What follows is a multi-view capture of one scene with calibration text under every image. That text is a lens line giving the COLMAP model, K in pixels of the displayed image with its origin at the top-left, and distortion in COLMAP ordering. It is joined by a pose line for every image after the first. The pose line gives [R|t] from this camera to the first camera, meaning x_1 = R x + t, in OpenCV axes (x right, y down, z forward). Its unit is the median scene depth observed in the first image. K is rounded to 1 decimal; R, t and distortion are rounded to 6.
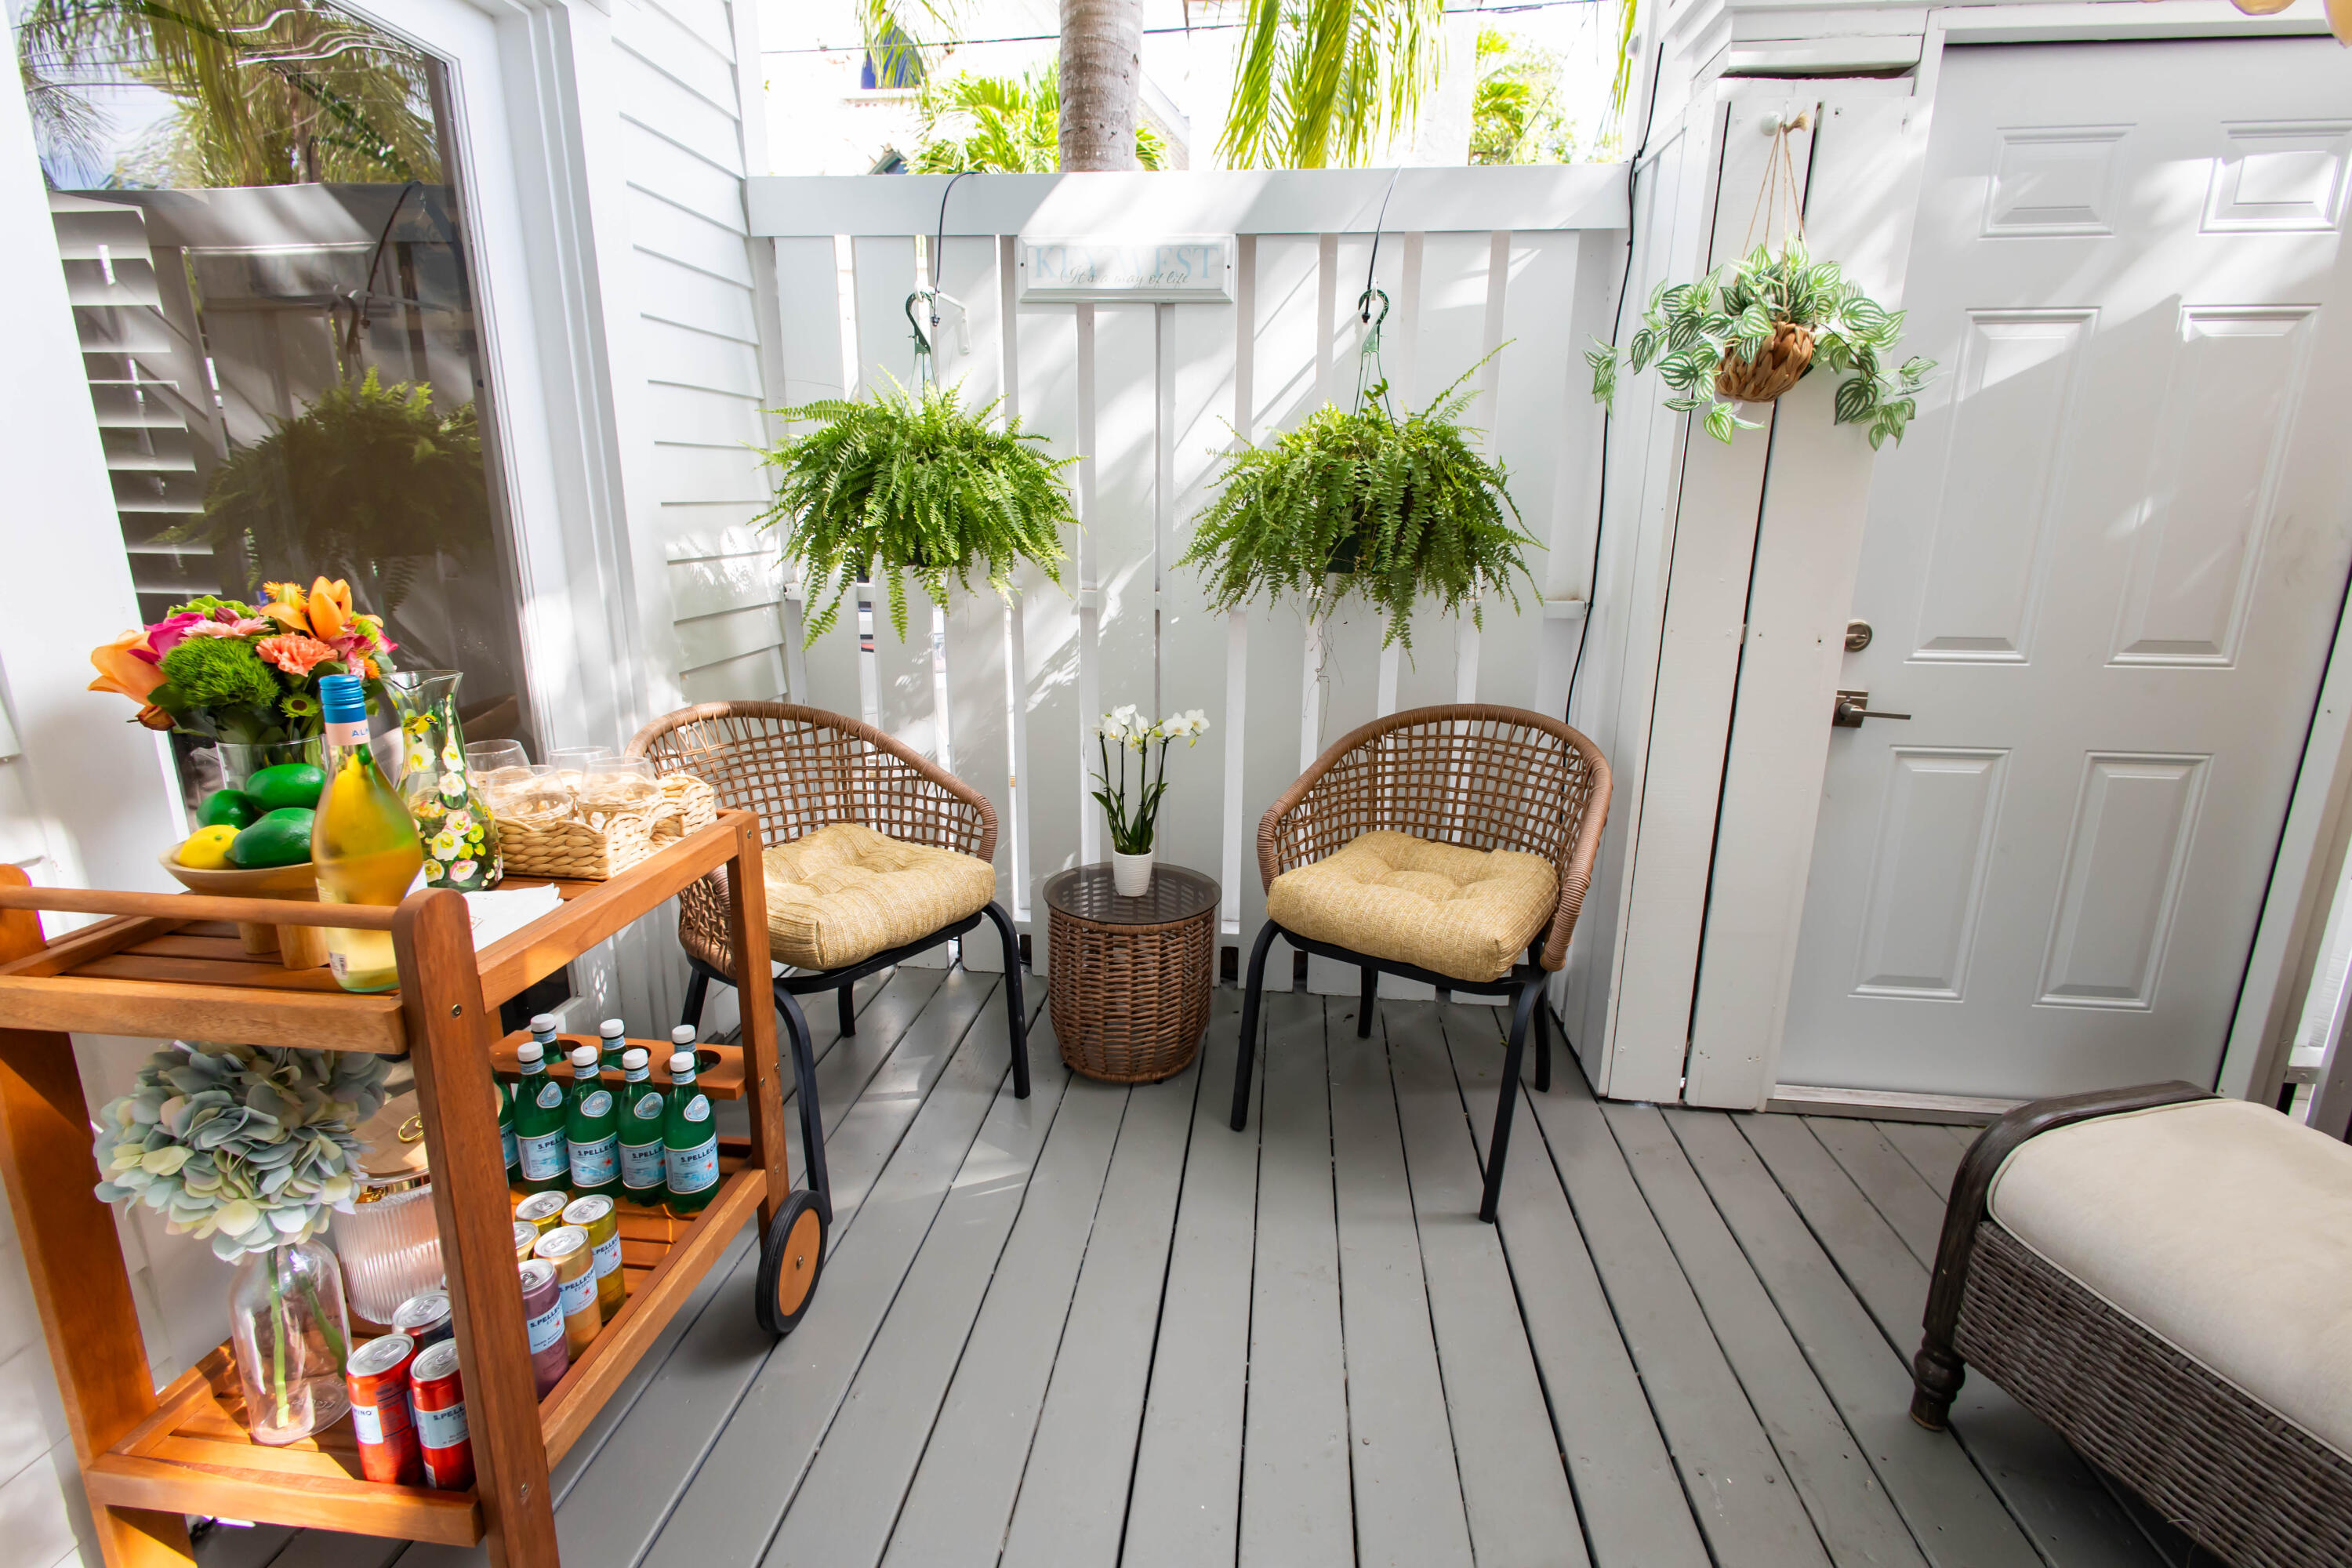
lens RADIAL K [[1068.2, 0, 1172.8], [0, 1068.2, 791.7], [0, 0, 1]] dist [0.011315, -0.001199]
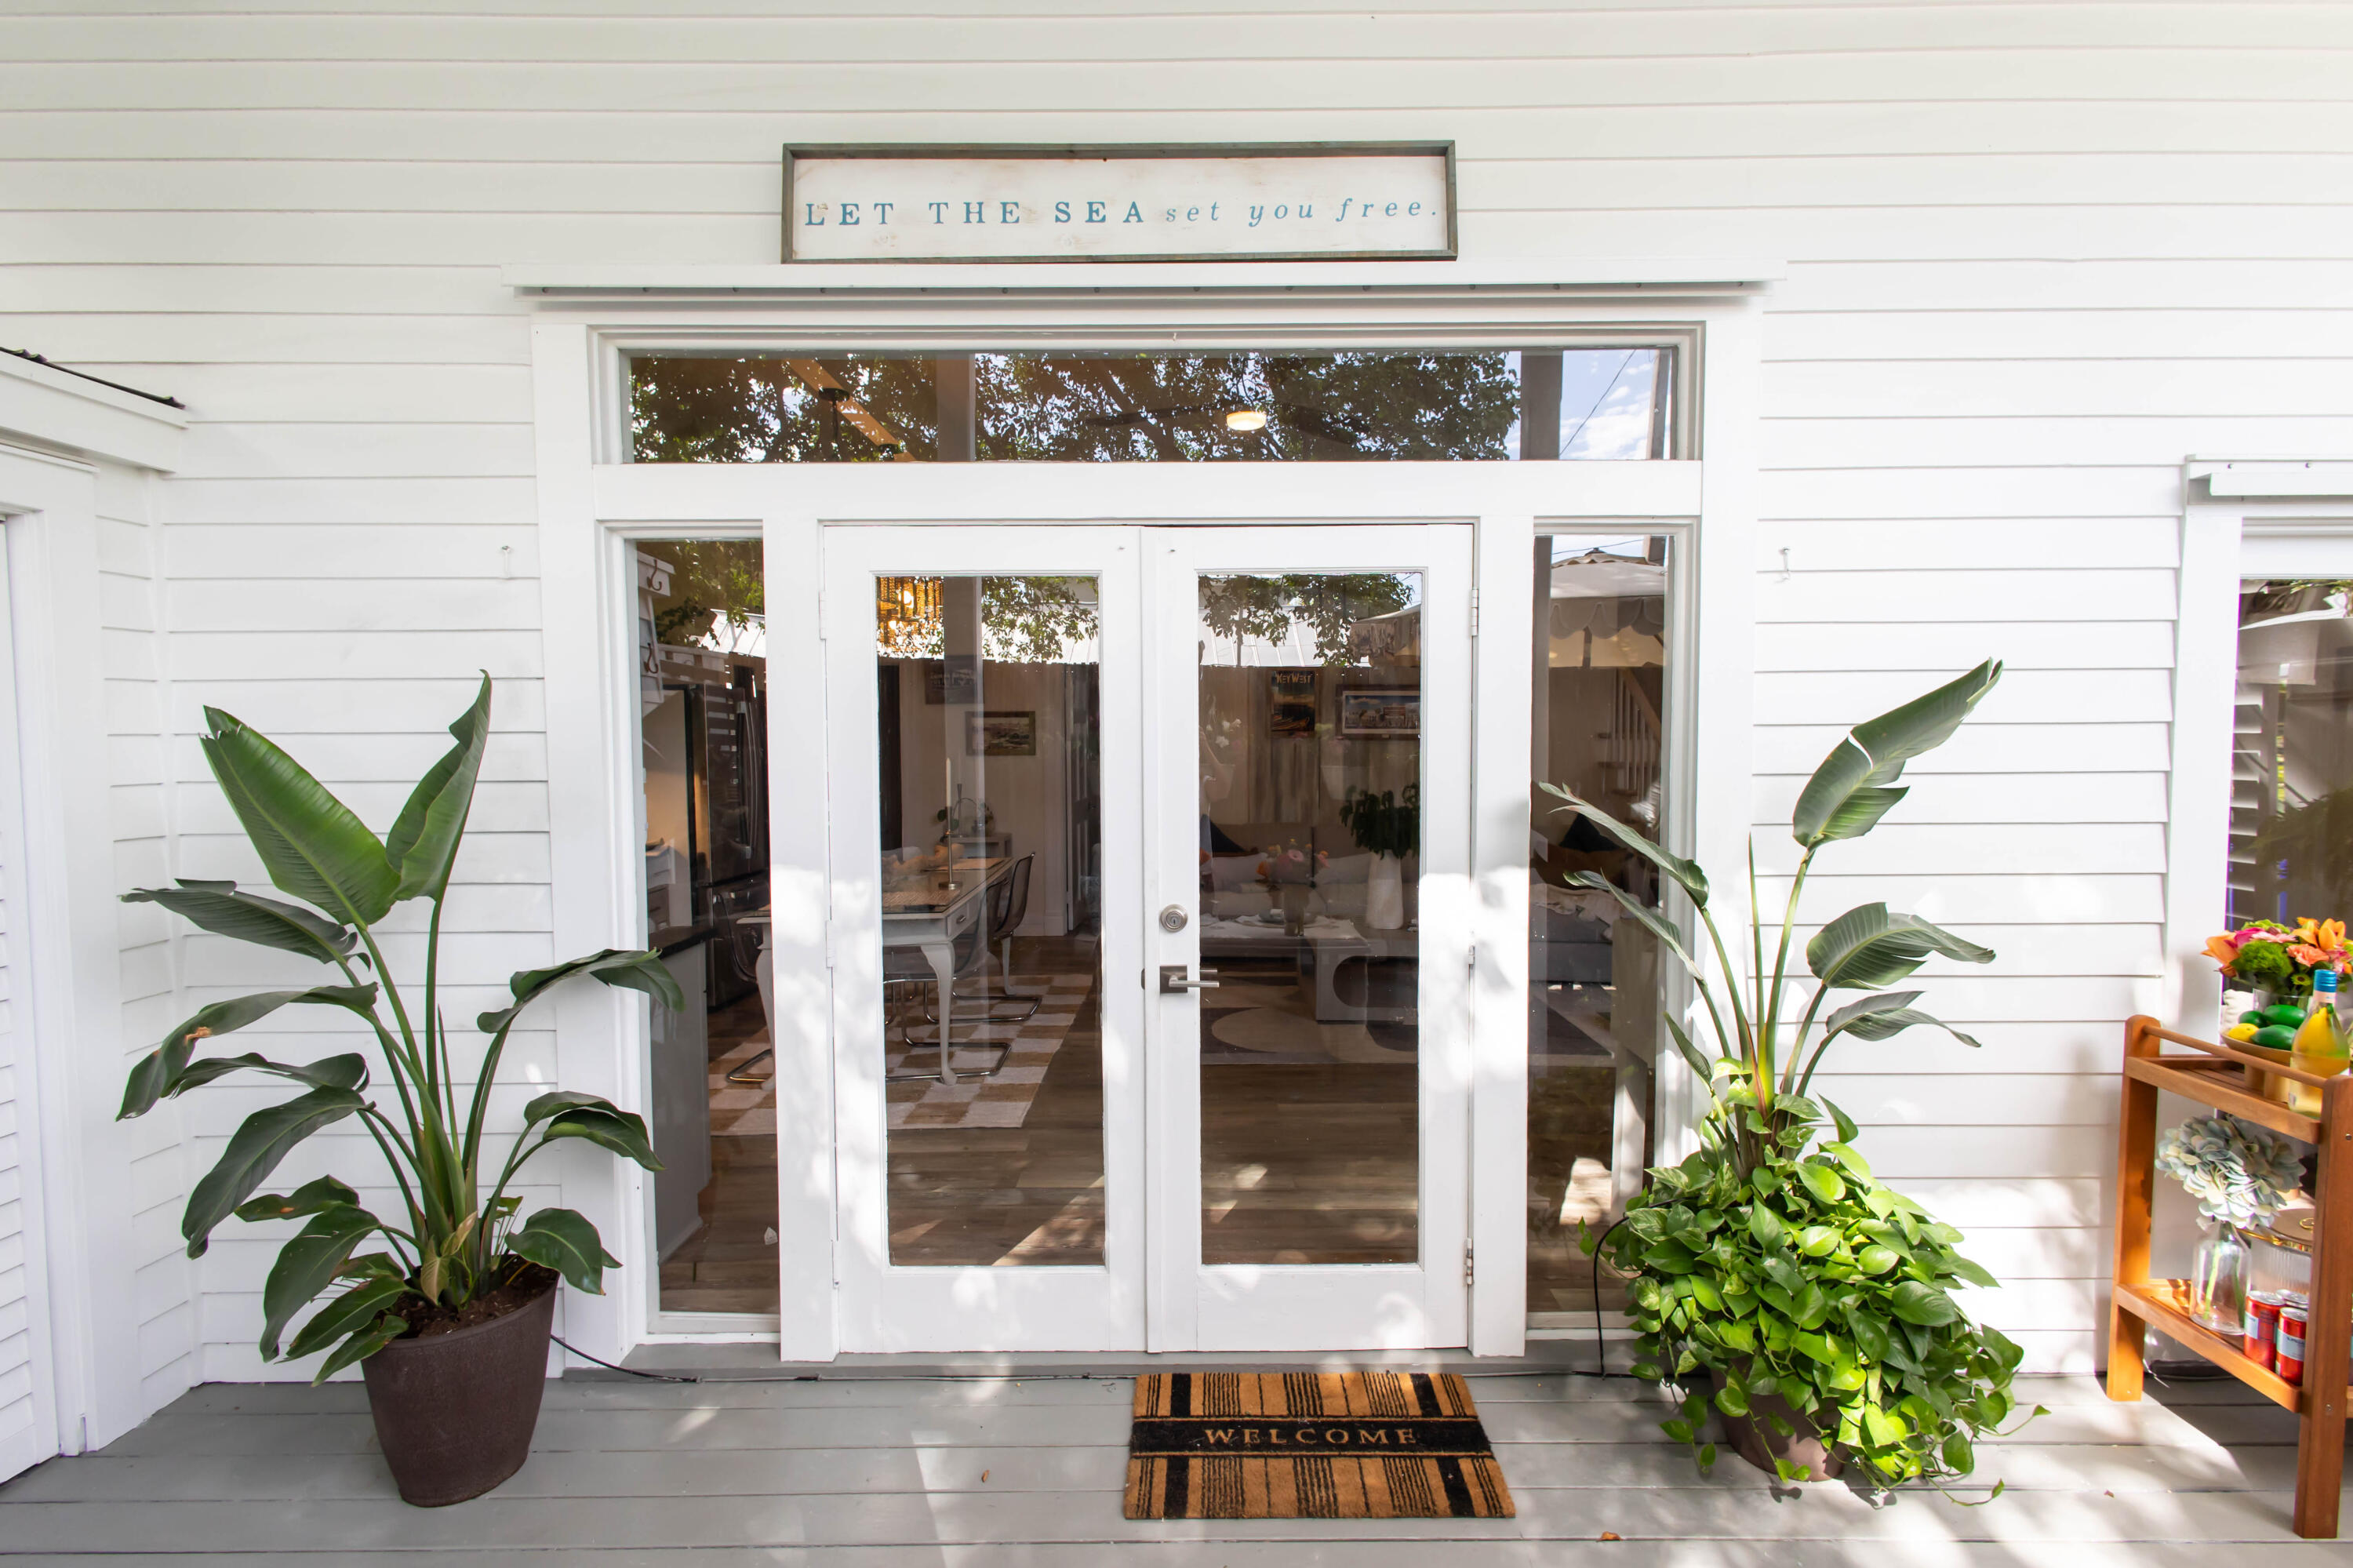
lens RADIAL K [[1109.0, 0, 1214.1], [0, 1109.0, 790.9], [0, 0, 1]] dist [0.011162, -0.000452]
pose [[0.122268, 0.033952, -0.991916, 1.081287], [-0.253448, 0.967347, 0.001870, 0.097174], [0.959591, 0.251171, 0.126881, -1.402530]]
